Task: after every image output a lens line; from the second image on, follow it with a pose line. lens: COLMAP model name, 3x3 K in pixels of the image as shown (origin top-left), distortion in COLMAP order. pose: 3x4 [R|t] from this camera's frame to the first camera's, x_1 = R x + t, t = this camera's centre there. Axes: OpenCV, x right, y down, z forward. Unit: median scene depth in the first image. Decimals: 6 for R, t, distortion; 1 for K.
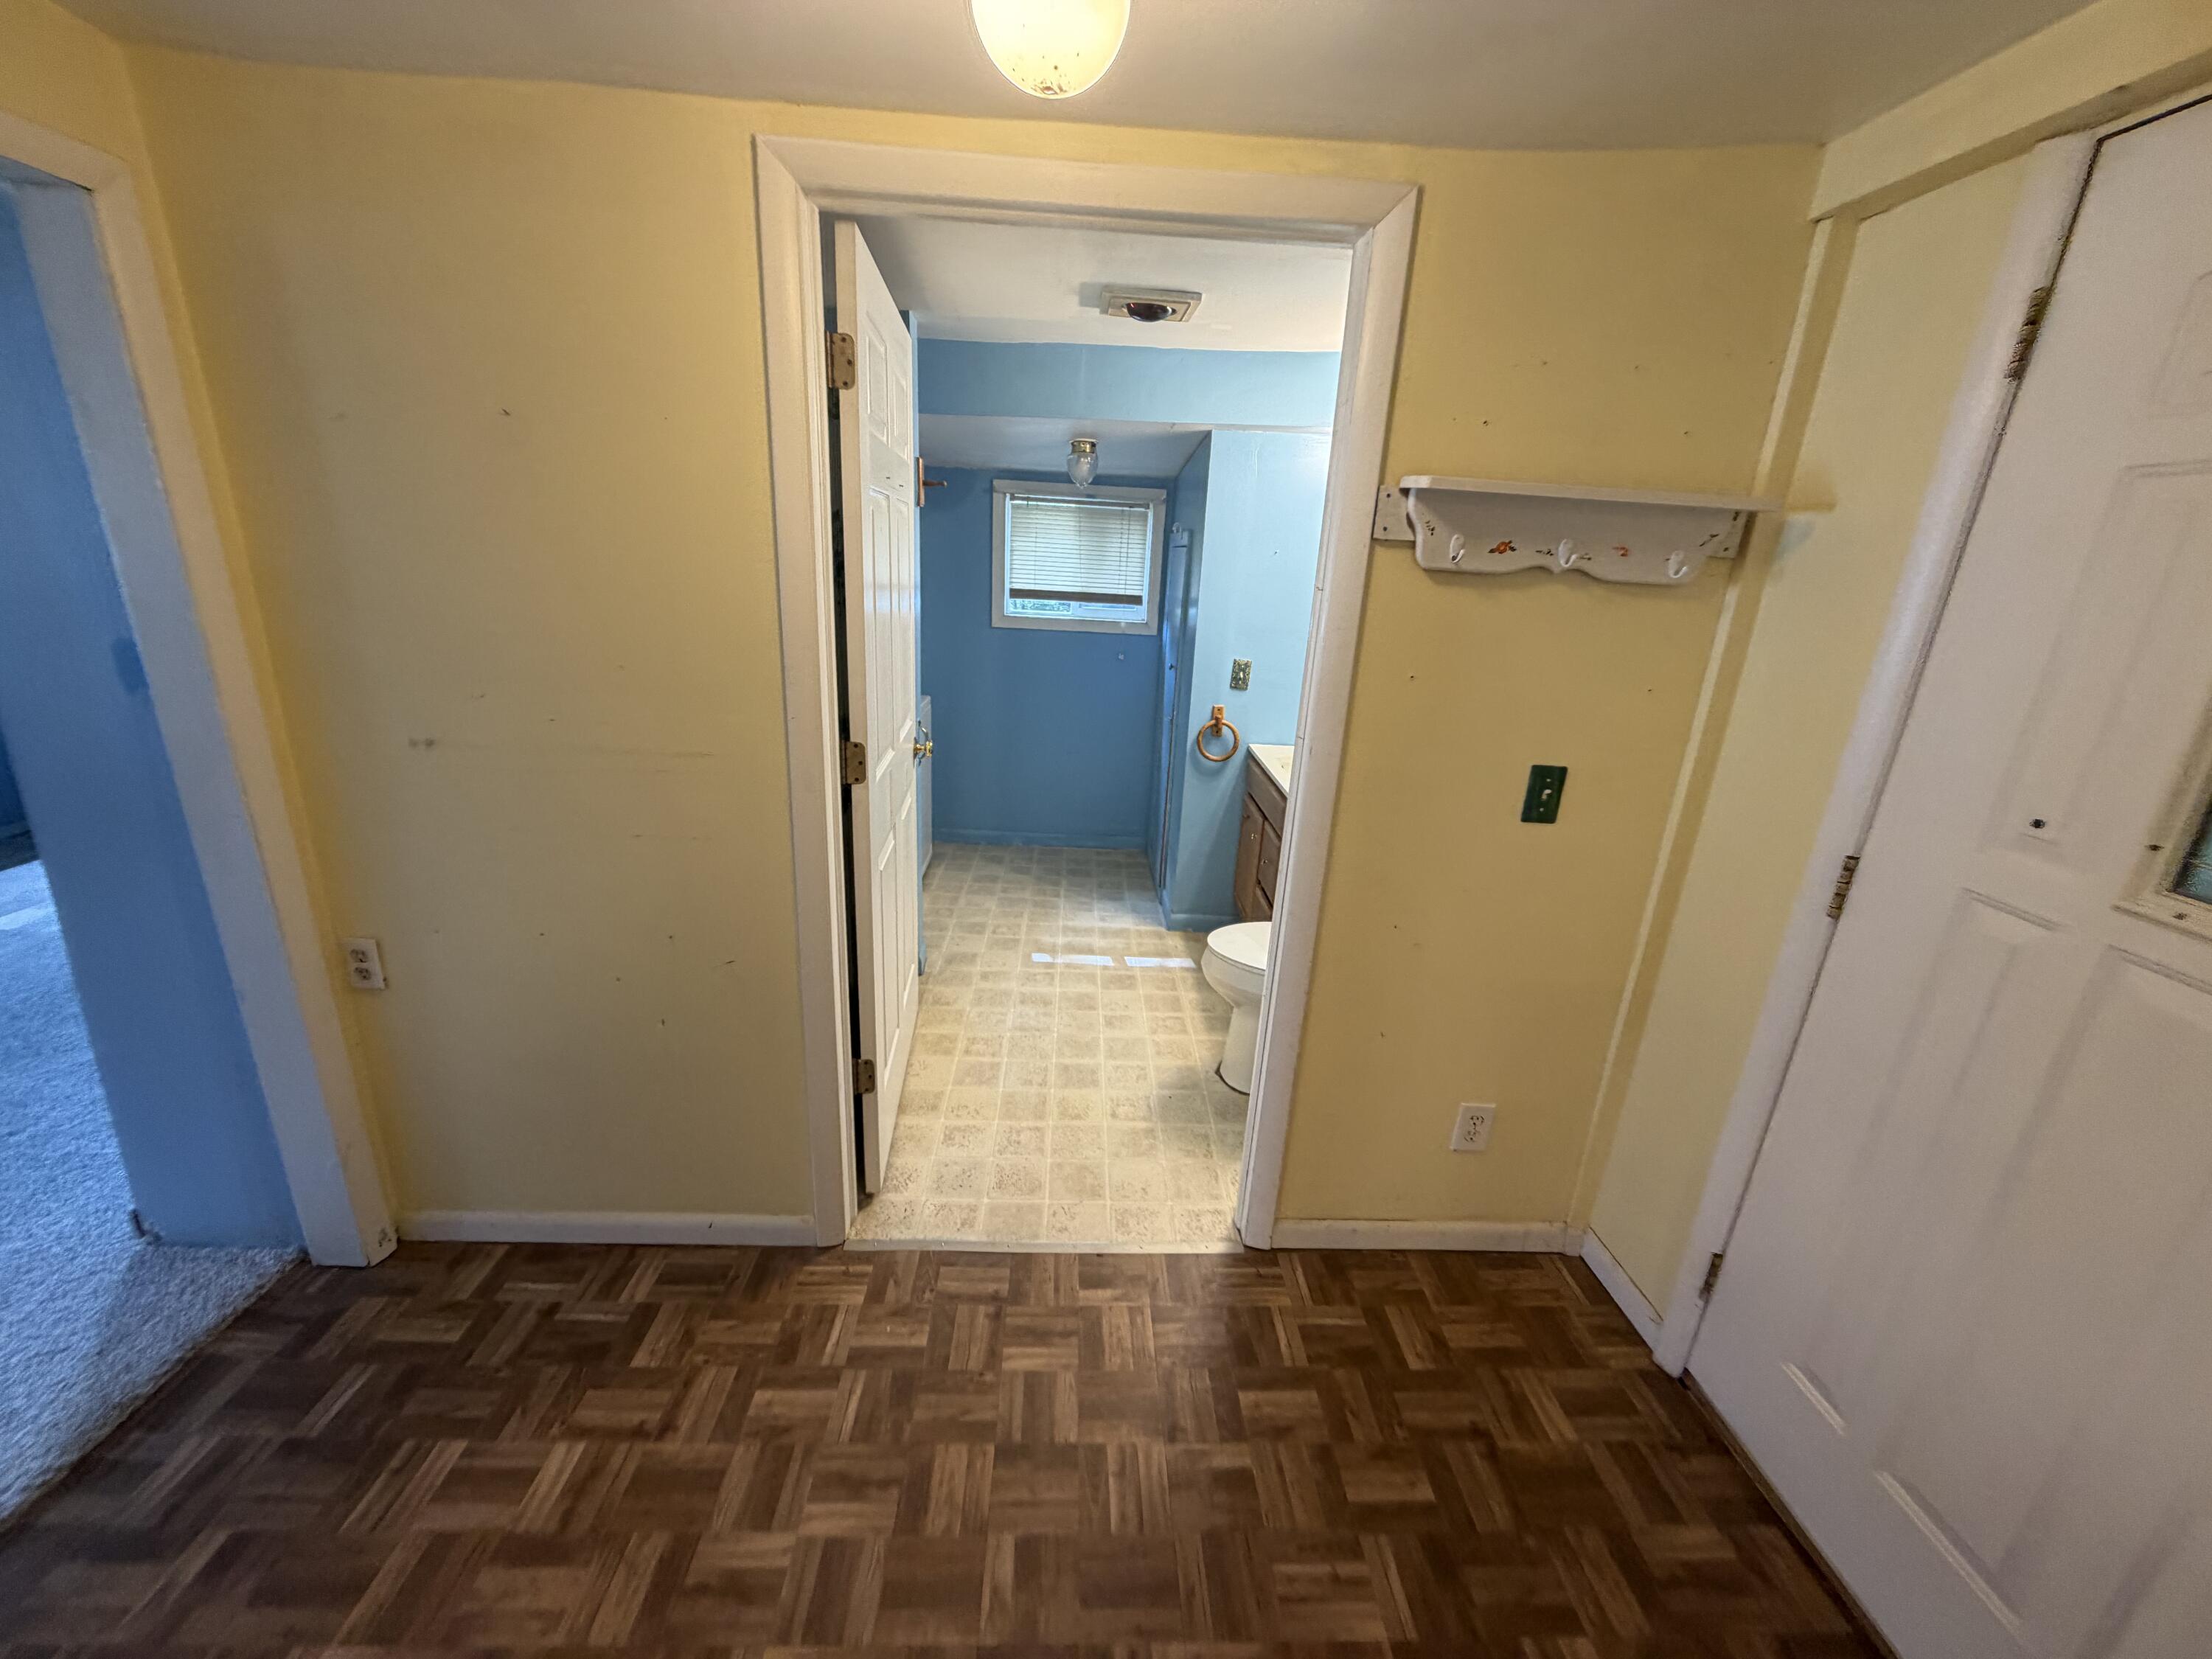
lens RADIAL K [[883.0, 0, 1102.7], [0, 883.0, 830.3], [0, 0, 1]] dist [-0.001589, 0.000101]
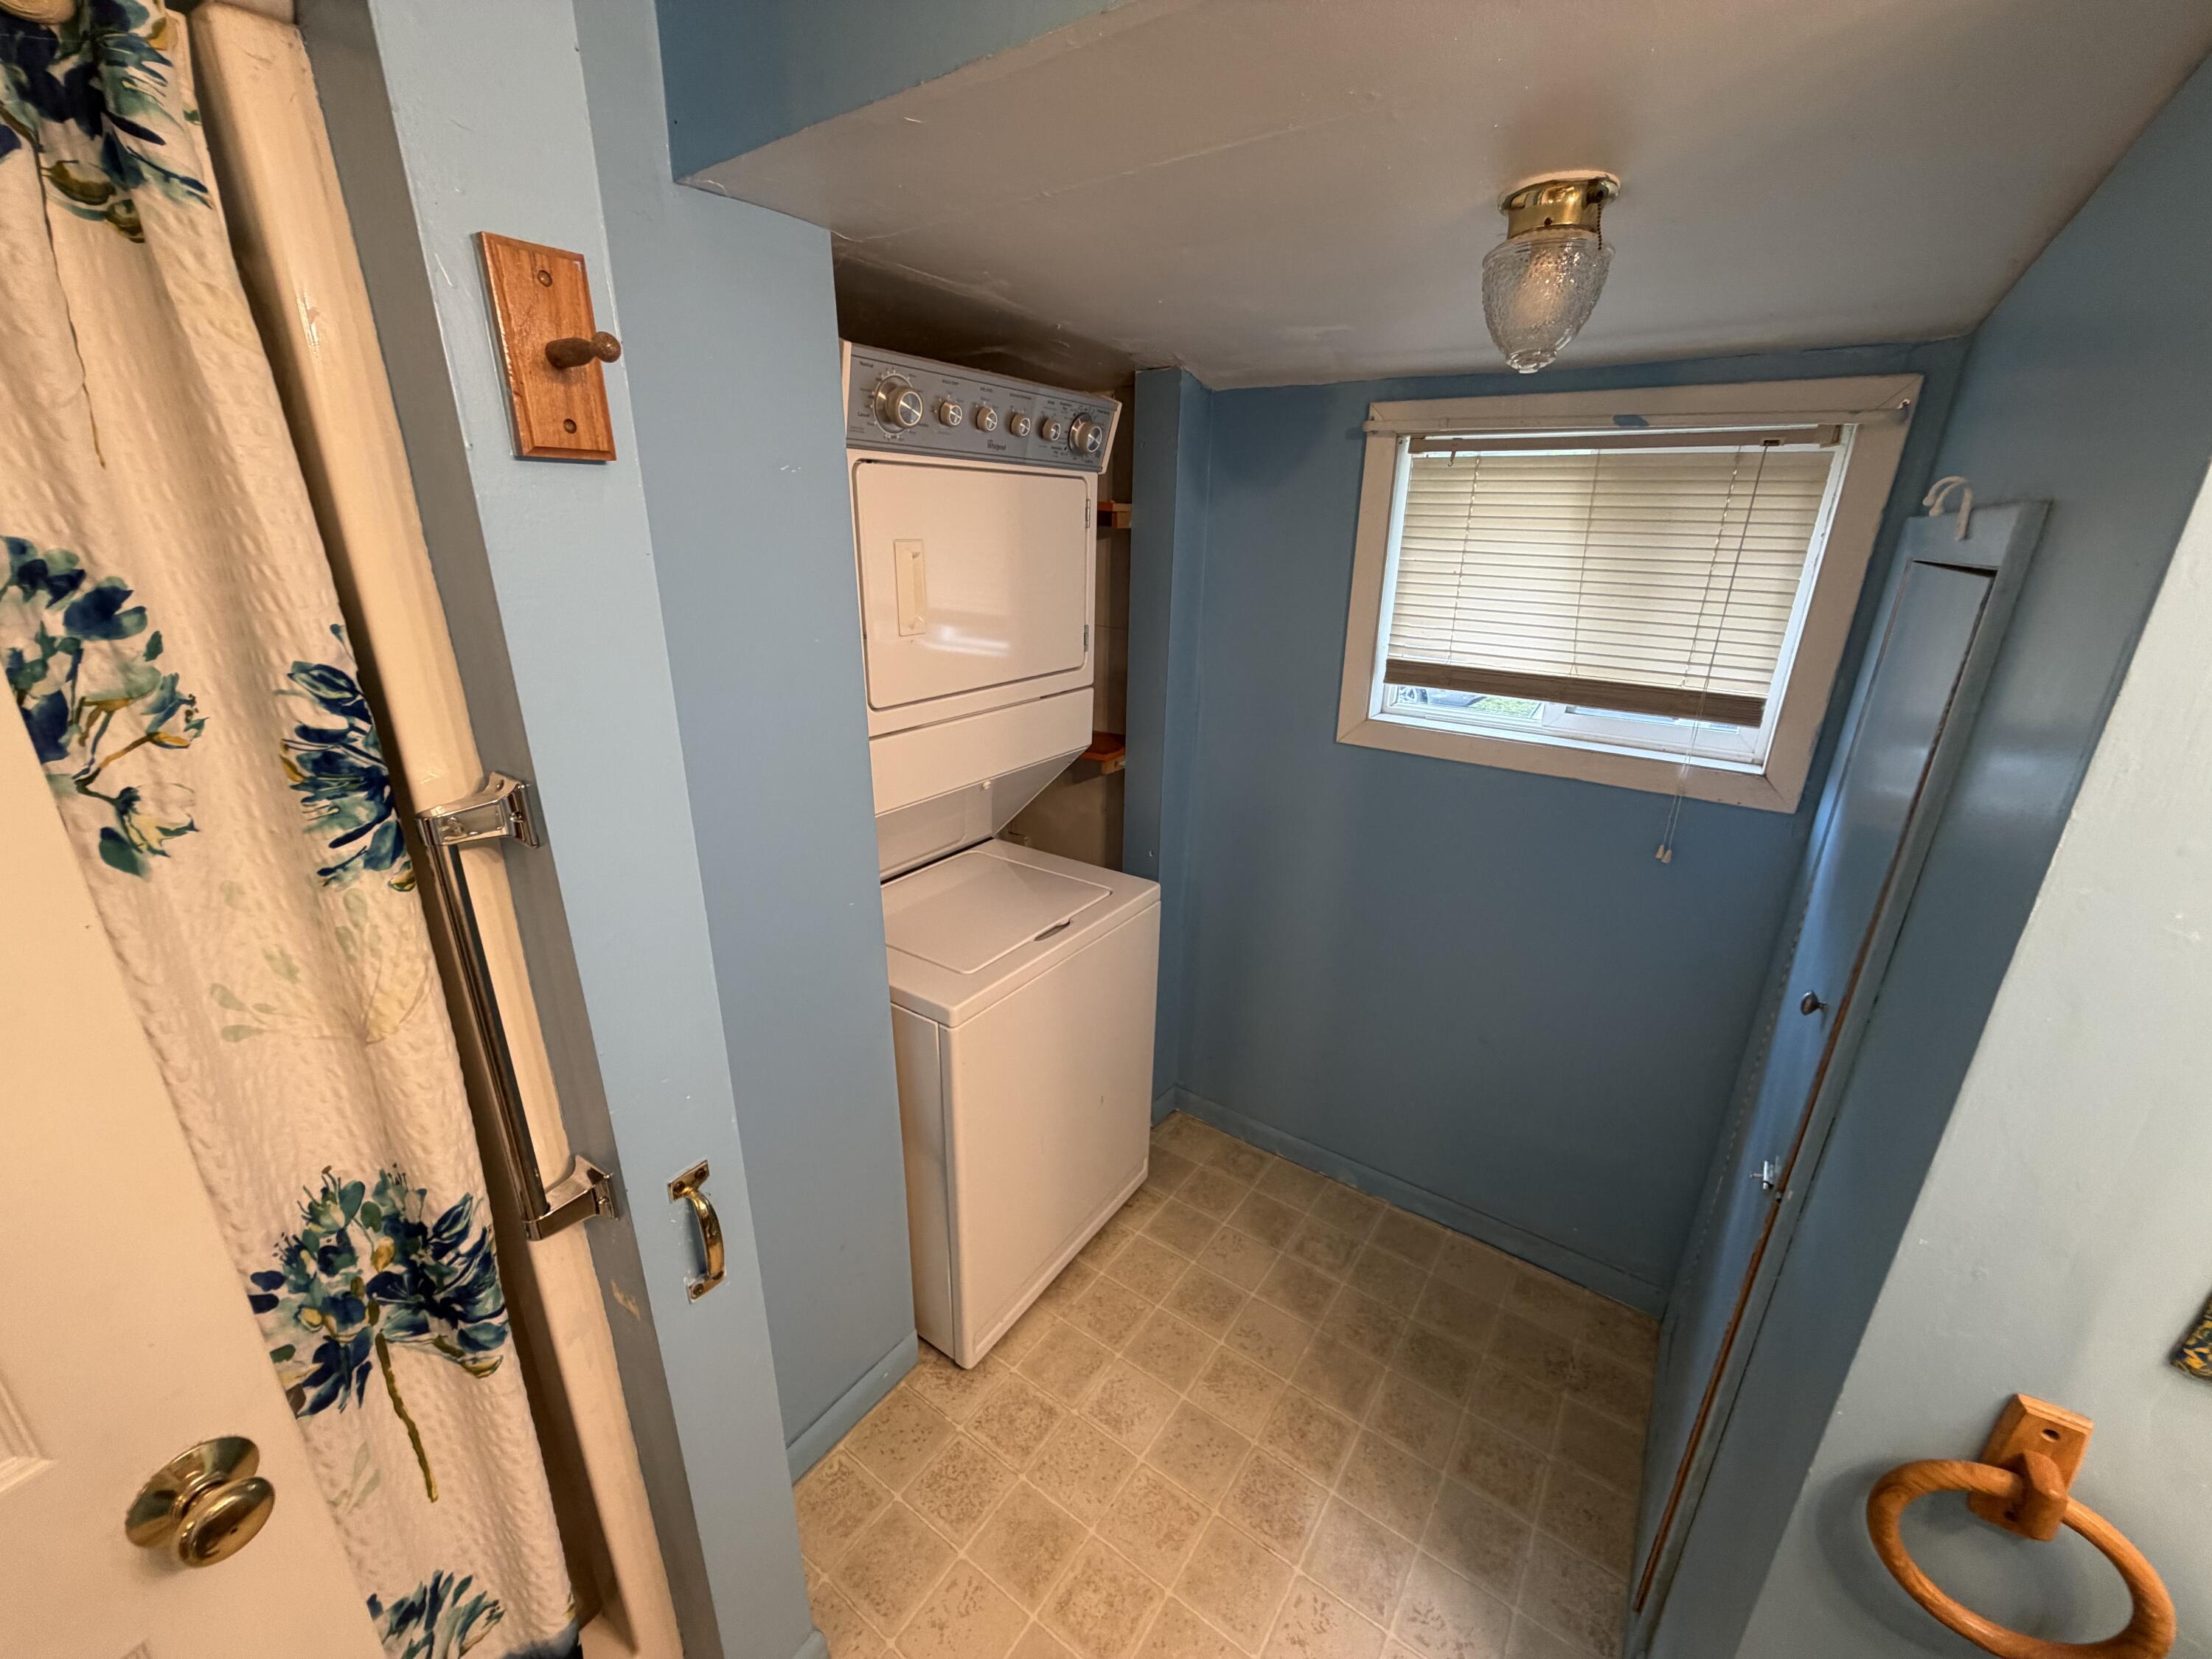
lens RADIAL K [[883.0, 0, 1102.7], [0, 883.0, 830.3], [0, 0, 1]] dist [-0.001589, 0.000101]
pose [[0.803988, 0.163043, -0.571857, 0.048381], [-0.160167, 0.985512, 0.055797, -0.219730], [0.572670, 0.046732, 0.818453, 0.647906]]
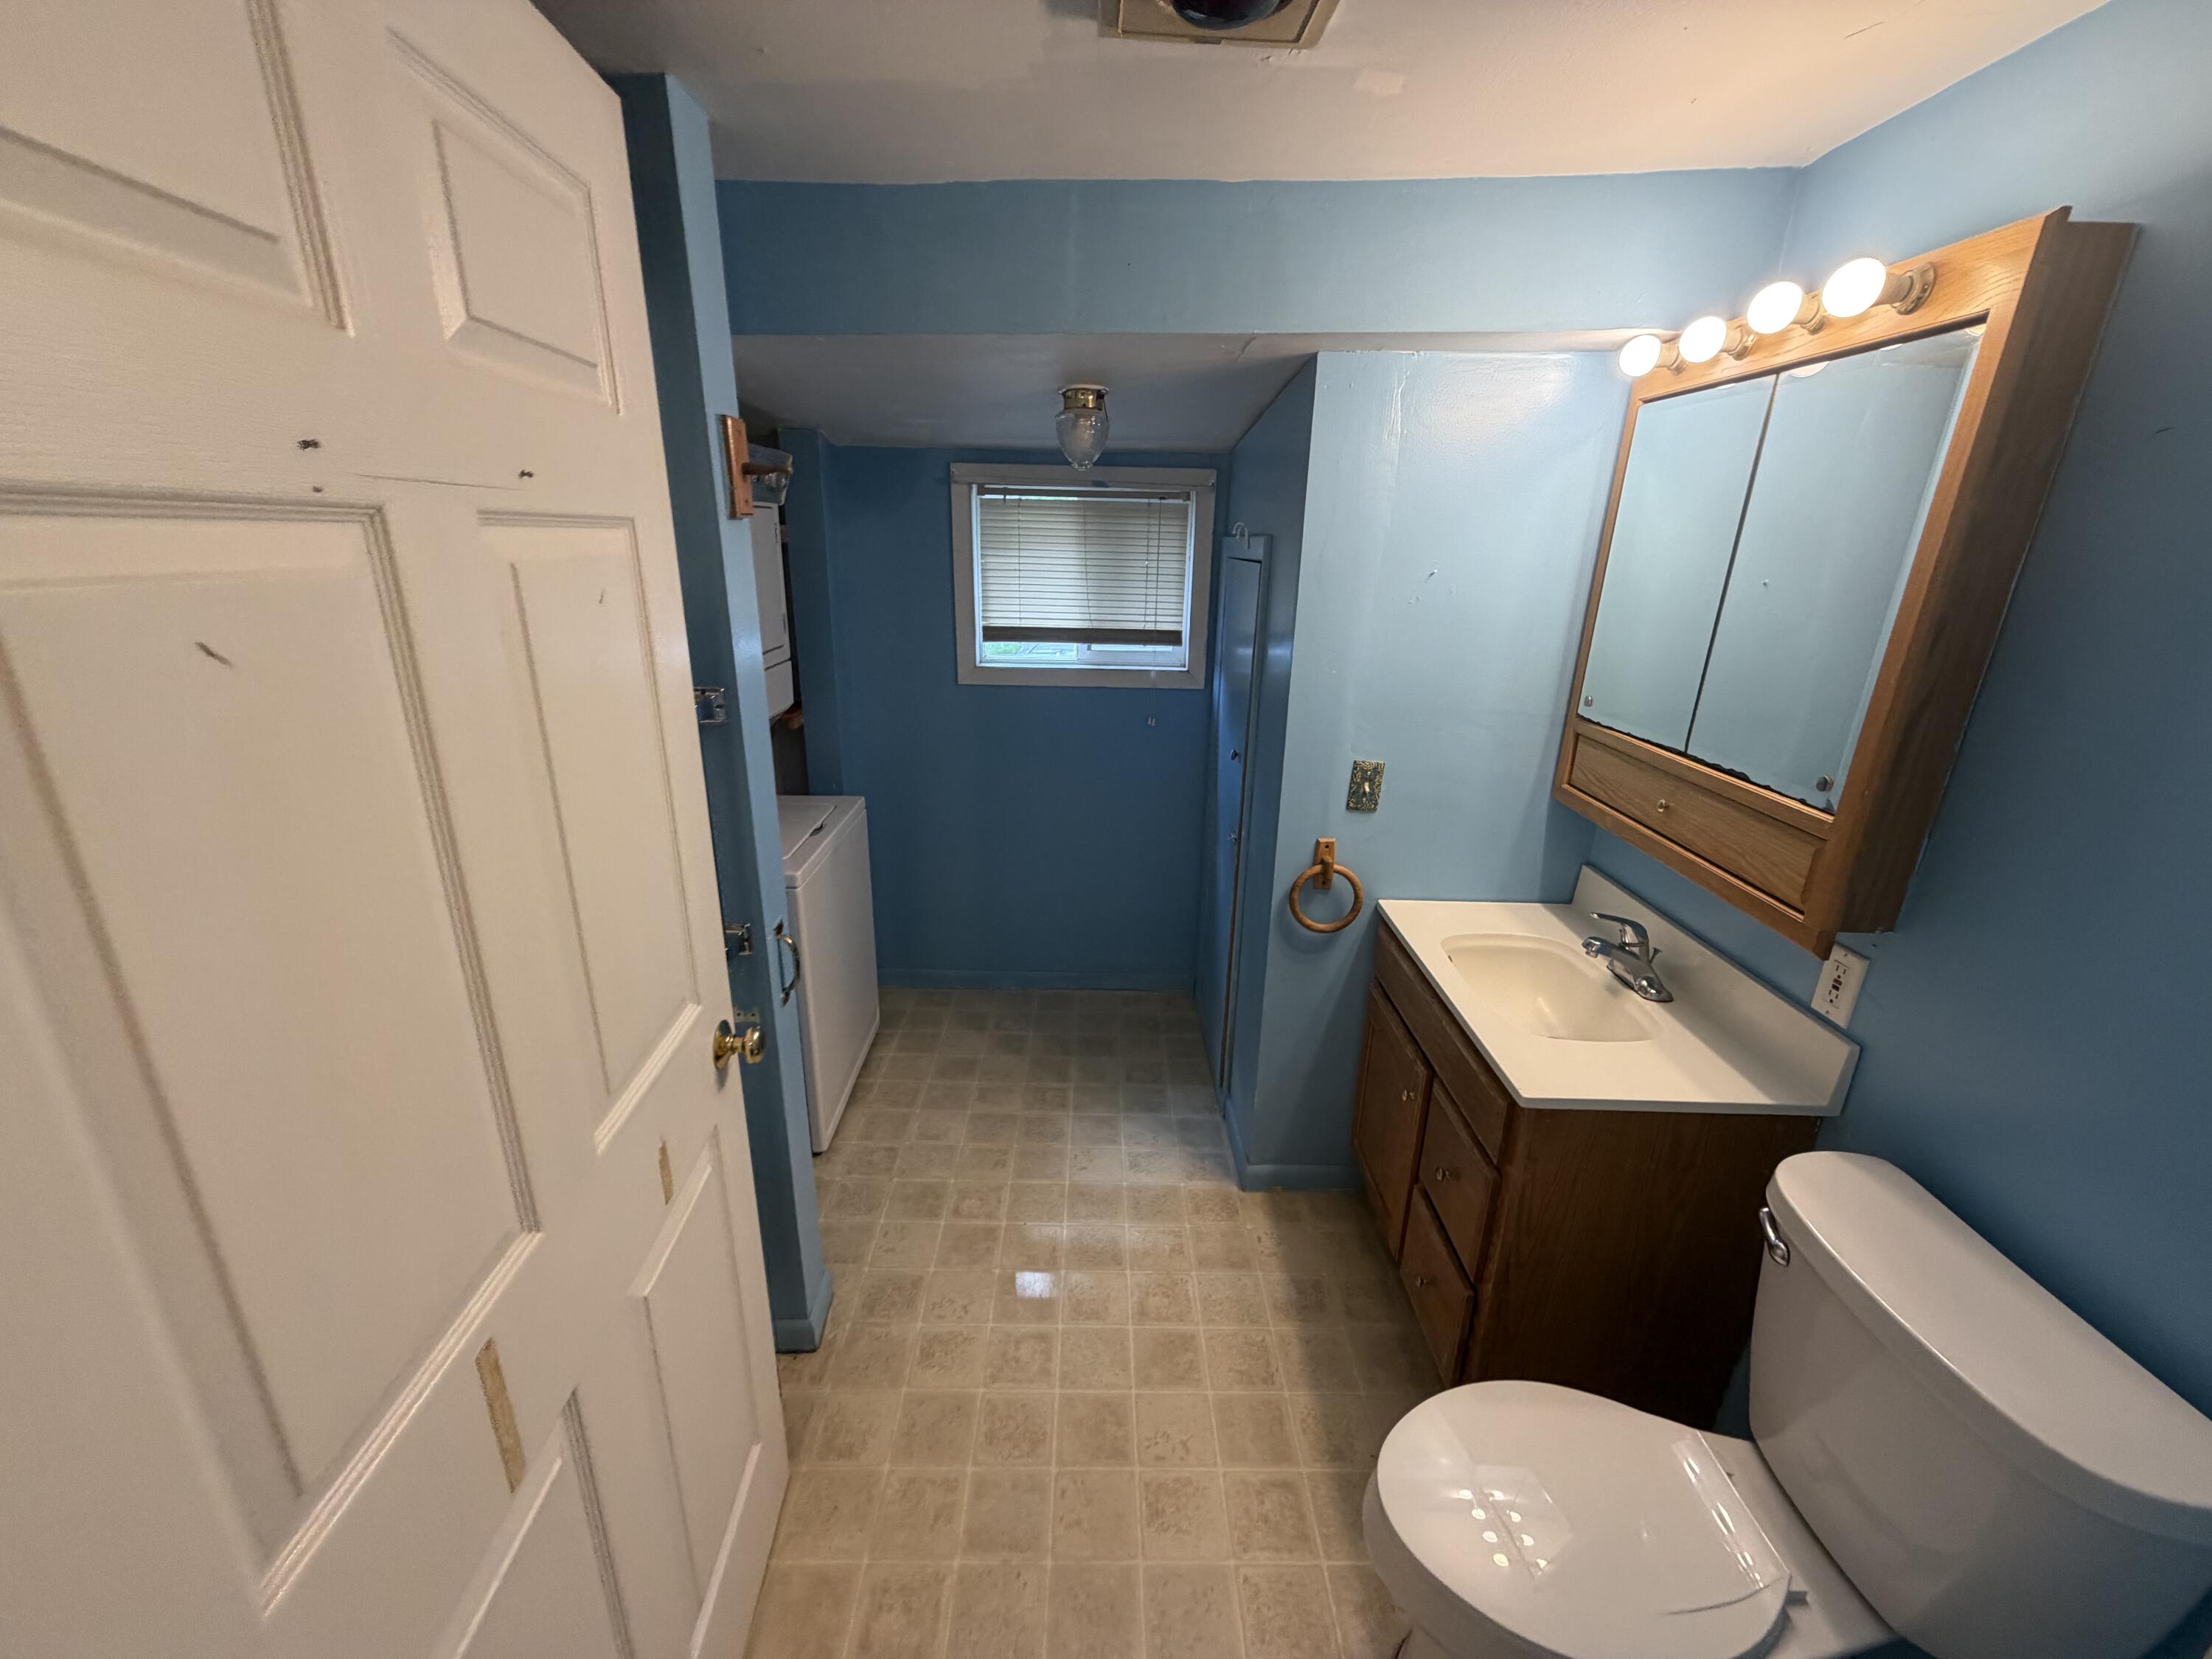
lens RADIAL K [[883.0, 0, 1102.7], [0, 883.0, 830.3], [0, 0, 1]] dist [-0.001589, 0.000101]
pose [[0.999267, -0.024034, -0.029800, 0.001830], [0.024398, 0.999631, 0.011907, -0.142394], [0.029503, -0.012625, 0.999485, 0.376948]]
